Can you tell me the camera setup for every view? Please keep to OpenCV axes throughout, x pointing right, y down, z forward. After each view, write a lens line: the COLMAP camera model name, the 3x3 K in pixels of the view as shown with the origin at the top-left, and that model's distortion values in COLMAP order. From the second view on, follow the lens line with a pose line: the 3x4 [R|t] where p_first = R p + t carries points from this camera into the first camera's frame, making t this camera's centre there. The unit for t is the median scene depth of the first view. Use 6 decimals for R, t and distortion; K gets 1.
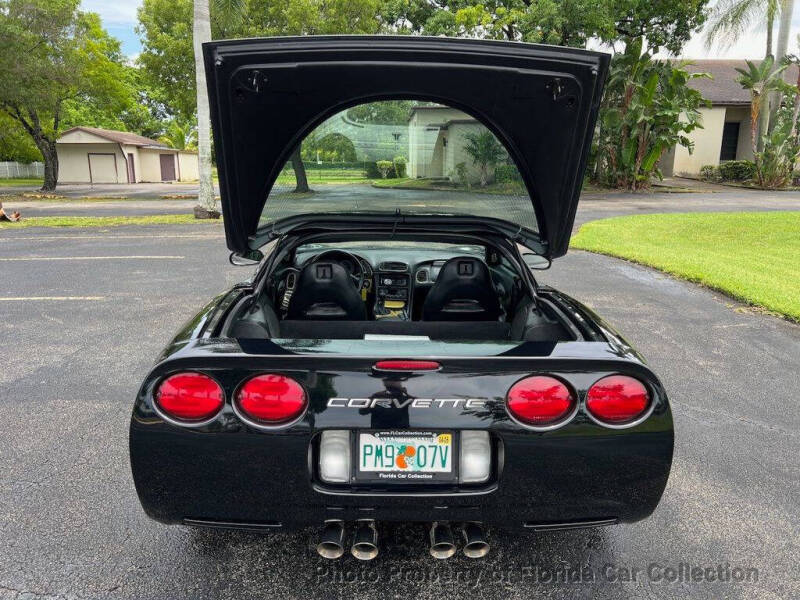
lens RADIAL K [[602.6, 0, 396.7], [0, 602.6, 298.1], [0, 0, 1]] dist [0.061725, -0.060052]
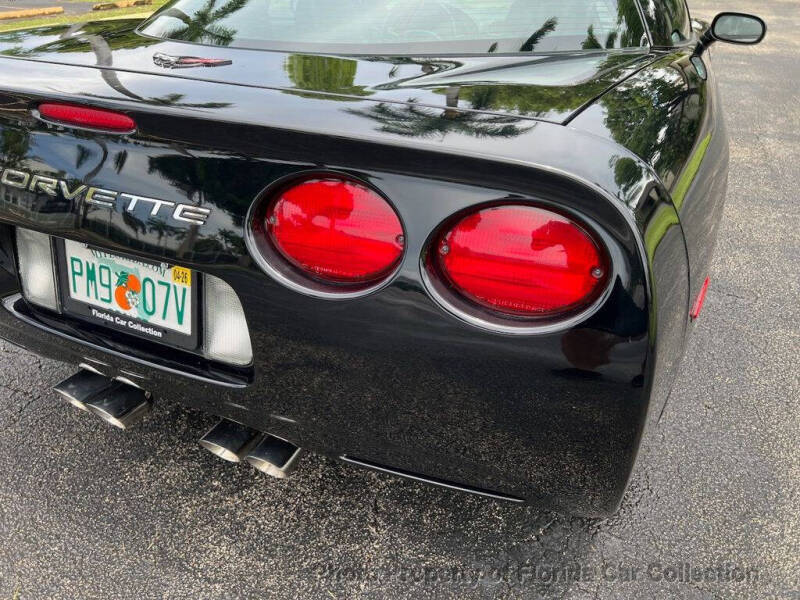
lens RADIAL K [[599.9, 0, 395.9], [0, 599.9, 296.9], [0, 0, 1]] dist [0.068921, -0.071433]
pose [[0.900833, 0.212299, -0.378721, 0.200336], [-0.095761, 0.947968, 0.303621, 0.032070], [0.423474, -0.237245, 0.874291, 0.270712]]
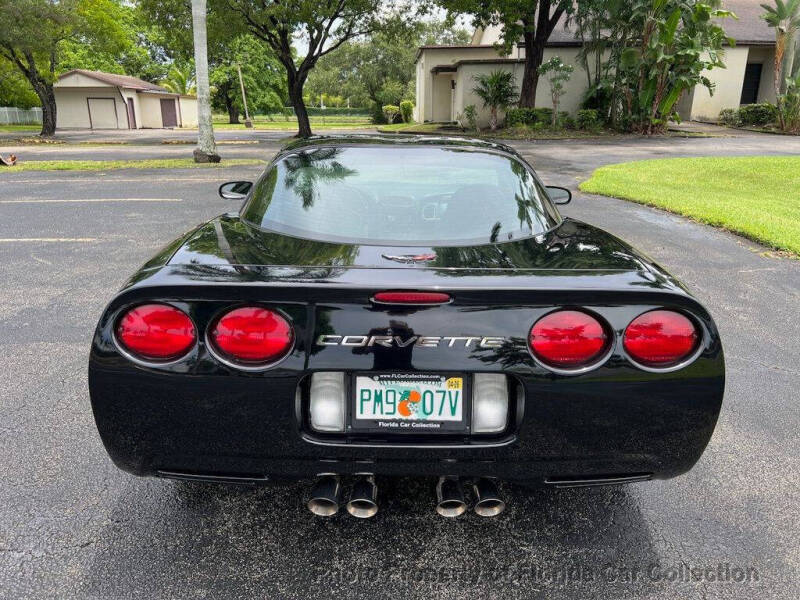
lens RADIAL K [[599.9, 0, 395.9], [0, 599.9, 296.9], [0, 0, 1]] dist [0.068921, -0.071433]
pose [[0.999928, 0.004518, -0.011121, 0.001977], [-0.003642, 0.996981, 0.077556, 0.019714], [0.011438, -0.077509, 0.996926, 0.068949]]
